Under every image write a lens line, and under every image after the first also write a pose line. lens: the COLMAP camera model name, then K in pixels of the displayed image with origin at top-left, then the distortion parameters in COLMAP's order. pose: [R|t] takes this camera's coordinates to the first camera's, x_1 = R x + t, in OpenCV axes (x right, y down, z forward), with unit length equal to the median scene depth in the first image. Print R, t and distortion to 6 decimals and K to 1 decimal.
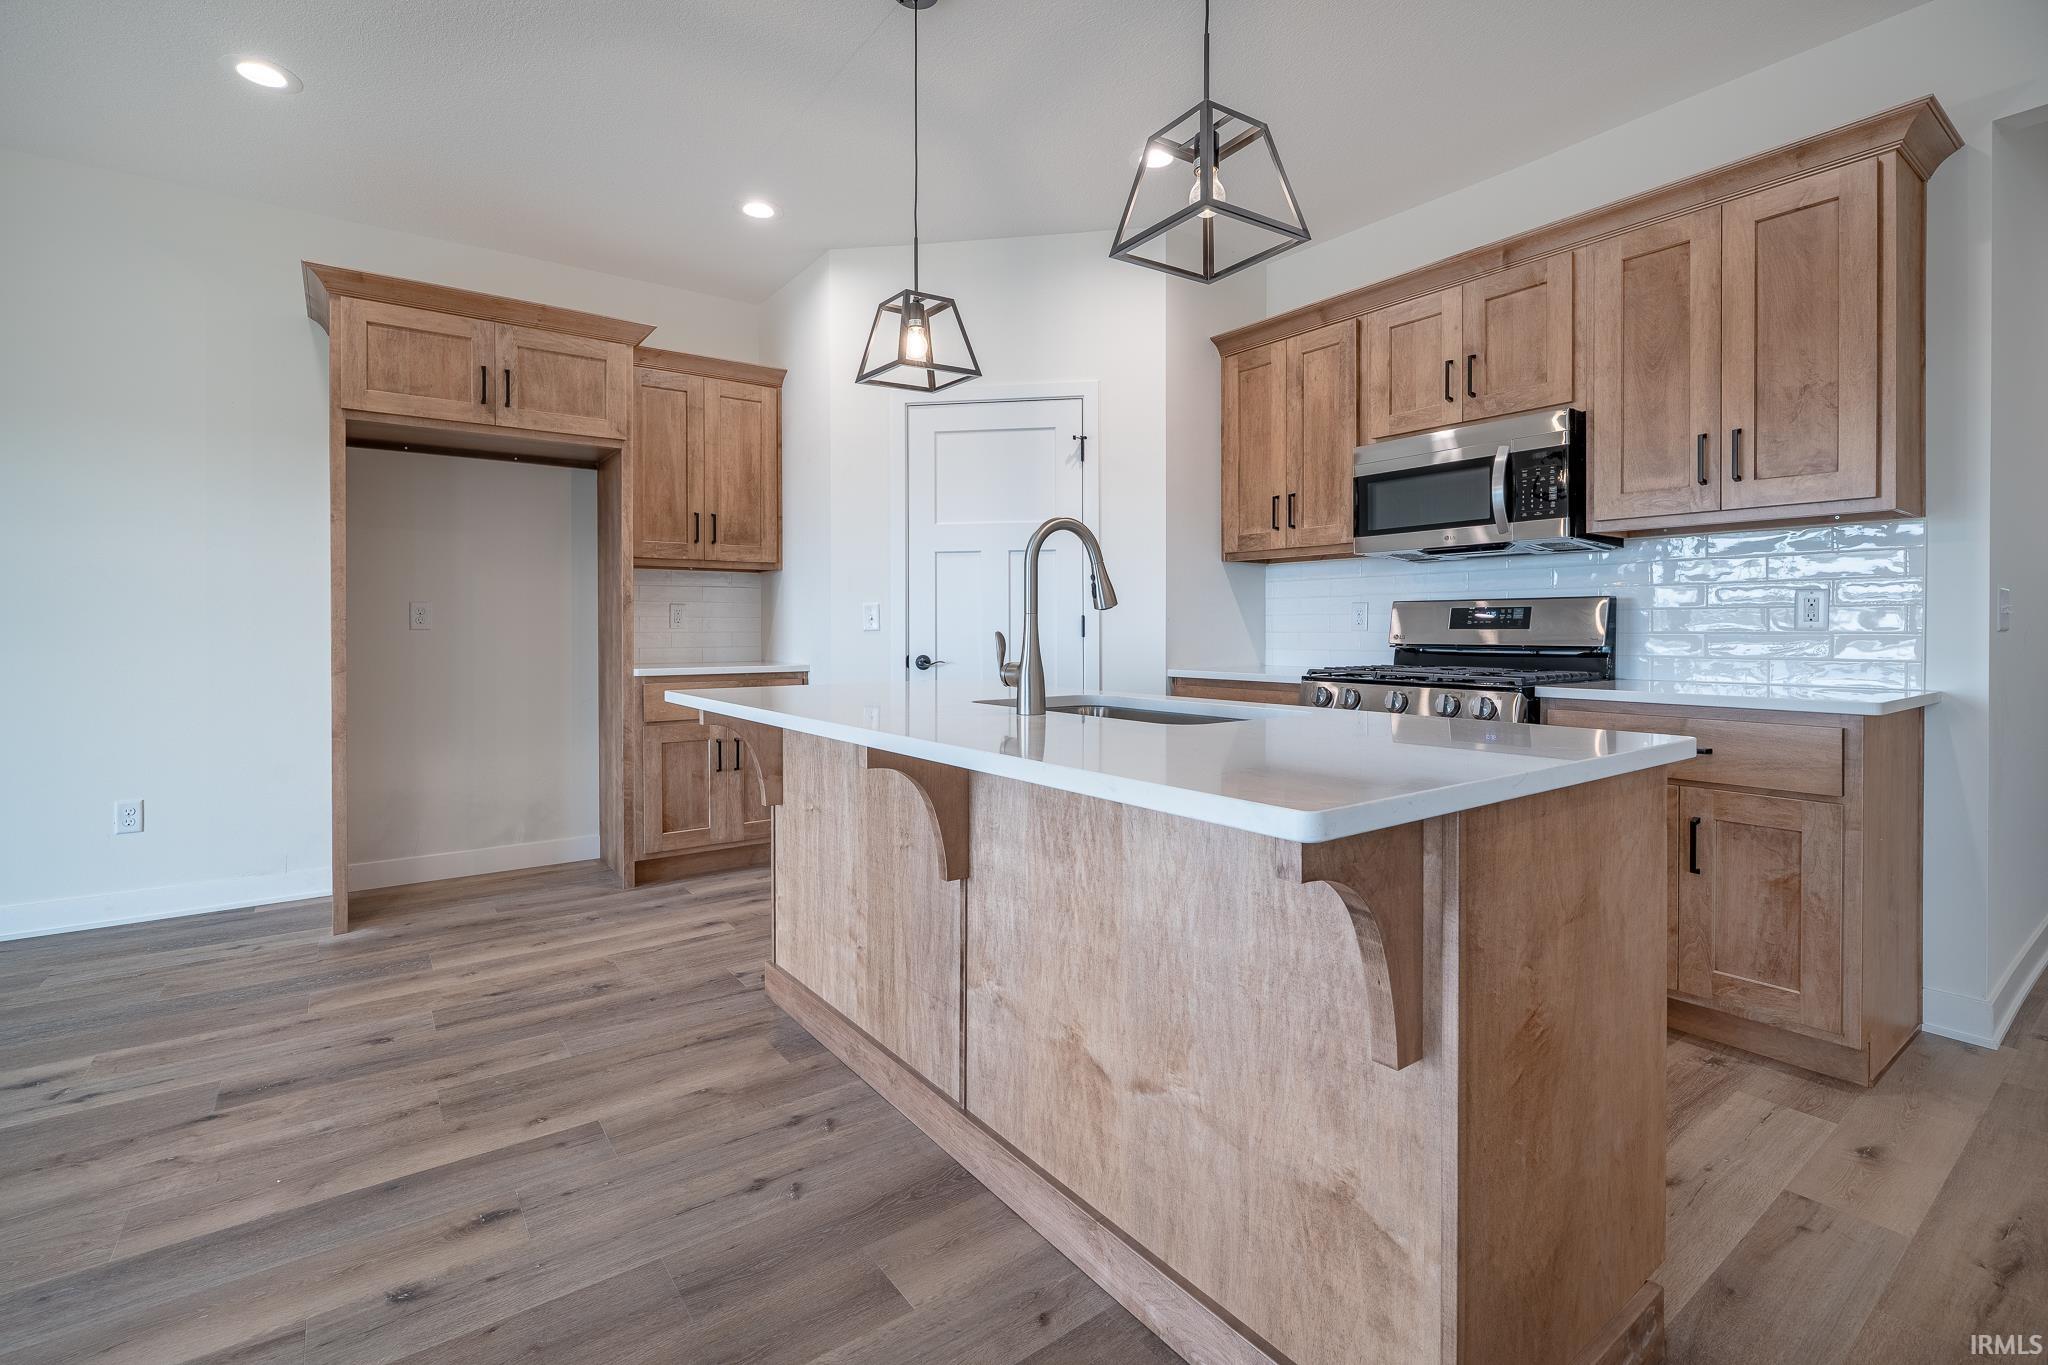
lens RADIAL K [[918.4, 0, 1019.0], [0, 918.4, 640.7], [0, 0, 1]] dist [-0.007350, 0.001272]
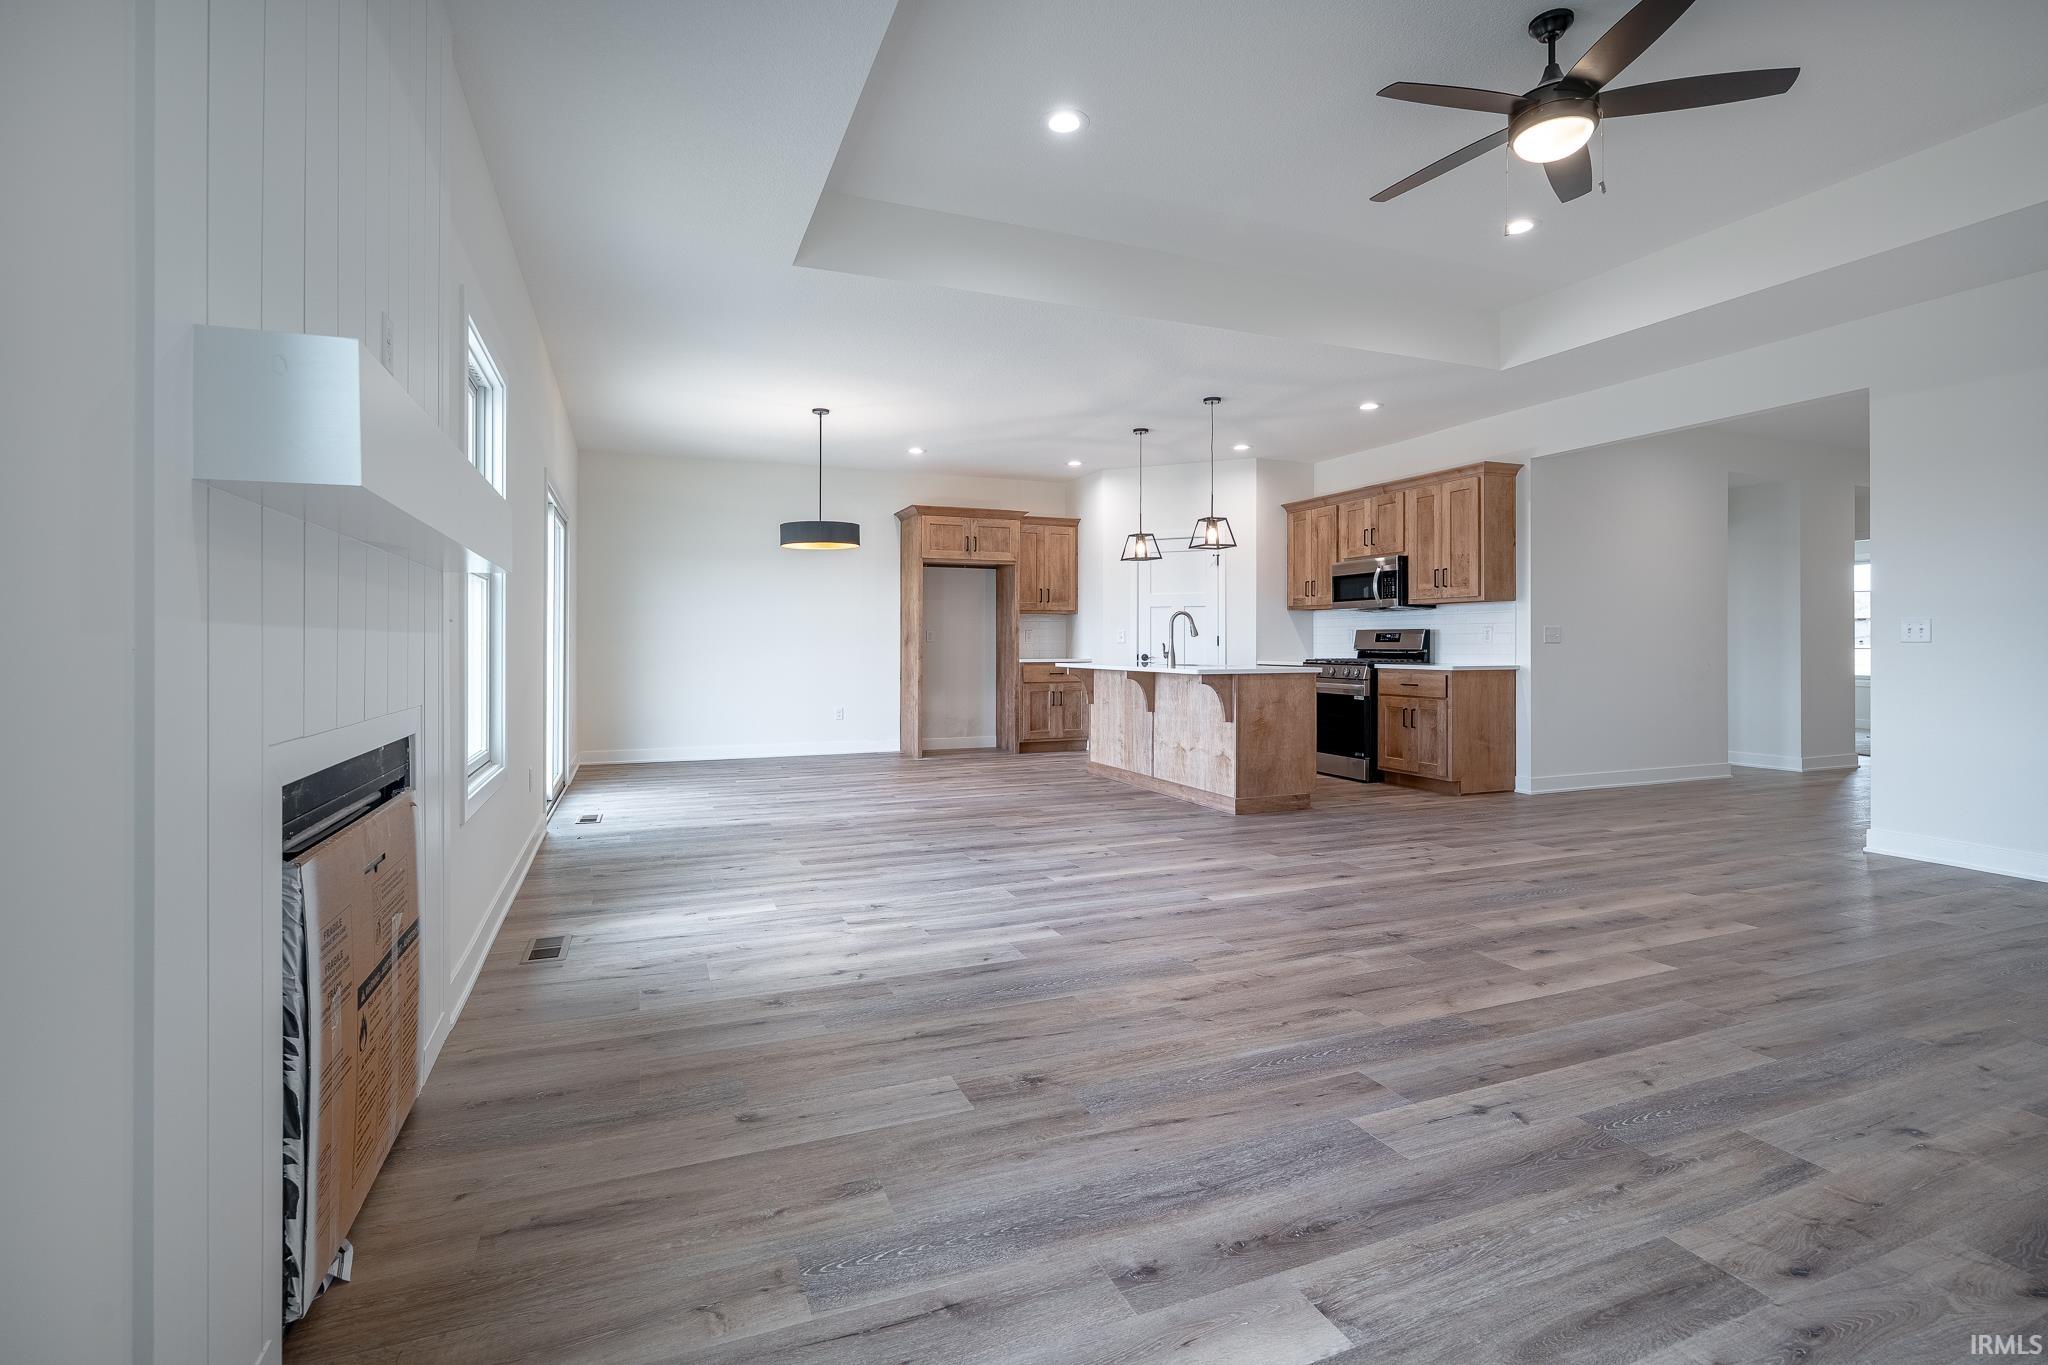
lens RADIAL K [[936.1, 0, 1031.4], [0, 936.1, 646.0], [0, 0, 1]] dist [-0.002115, 0.000137]
pose [[0.972466, 0.002307, -0.233034, 0.207338], [-0.004297, 0.999958, -0.008034, 0.021581], [0.233006, 0.008814, 0.972435, -1.675794]]
